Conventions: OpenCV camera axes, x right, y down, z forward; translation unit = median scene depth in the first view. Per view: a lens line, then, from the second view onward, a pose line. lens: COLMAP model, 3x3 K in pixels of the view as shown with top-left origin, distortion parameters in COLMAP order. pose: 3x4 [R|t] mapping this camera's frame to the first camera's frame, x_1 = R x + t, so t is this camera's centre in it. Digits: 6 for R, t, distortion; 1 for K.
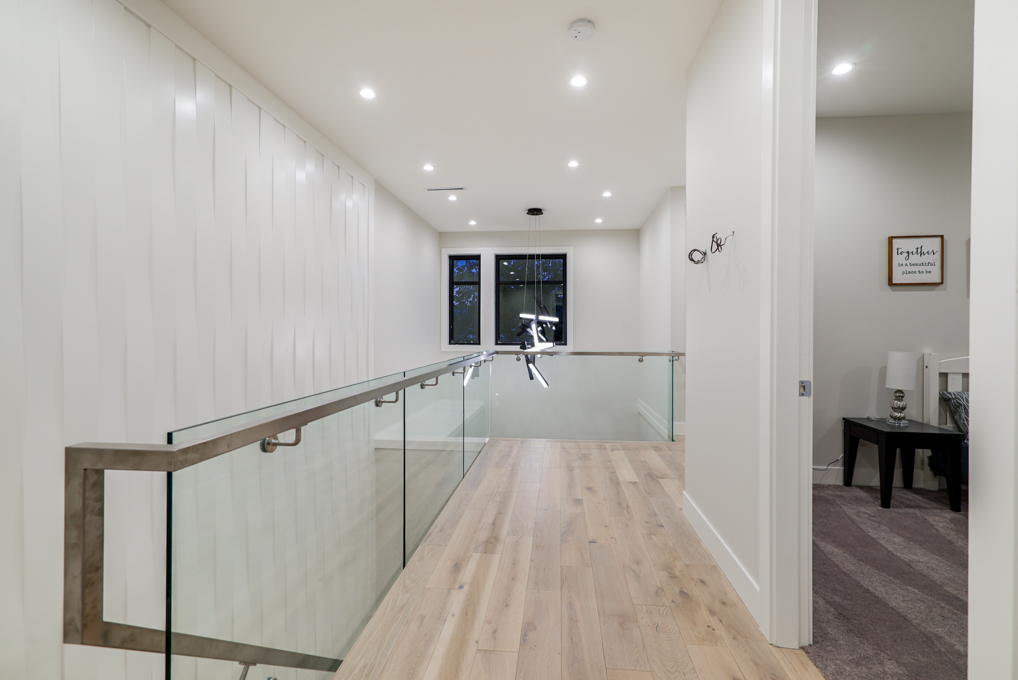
lens RADIAL K [[461.5, 0, 506.1], [0, 461.5, 336.2], [0, 0, 1]] dist [0.005855, 0.000255]
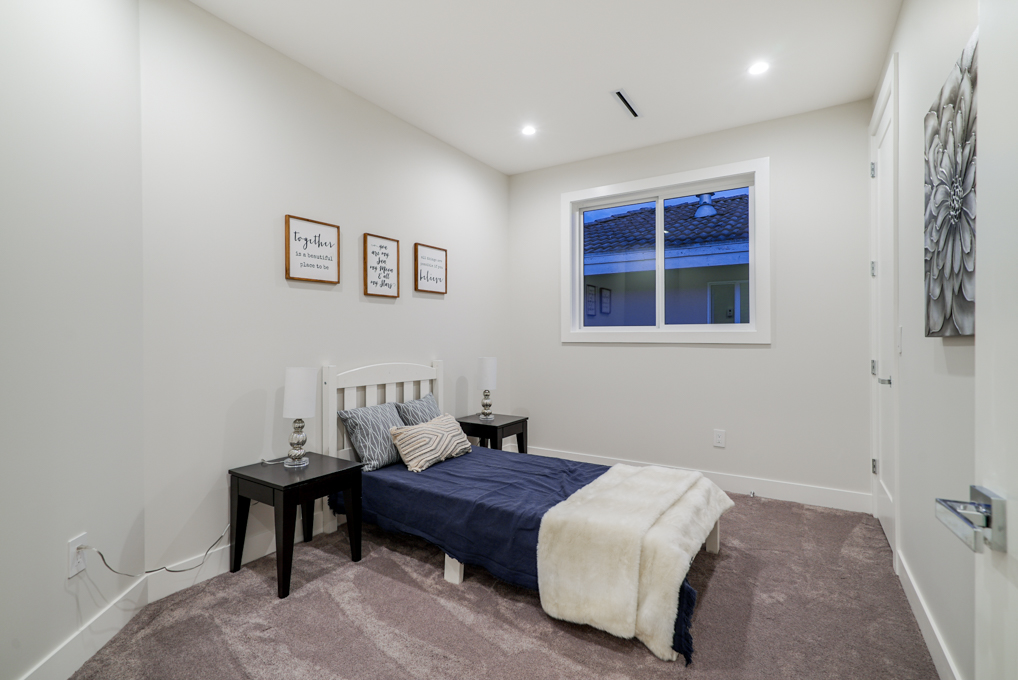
lens RADIAL K [[471.6, 0, 506.4], [0, 471.6, 330.5], [0, 0, 1]] dist [-0.001413, 0.000931]
pose [[0.427031, 0.010572, 0.904175, 0.293390], [0.014690, 0.999719, -0.018627, -0.006358], [-0.904118, 0.021237, 0.426755, 0.358564]]
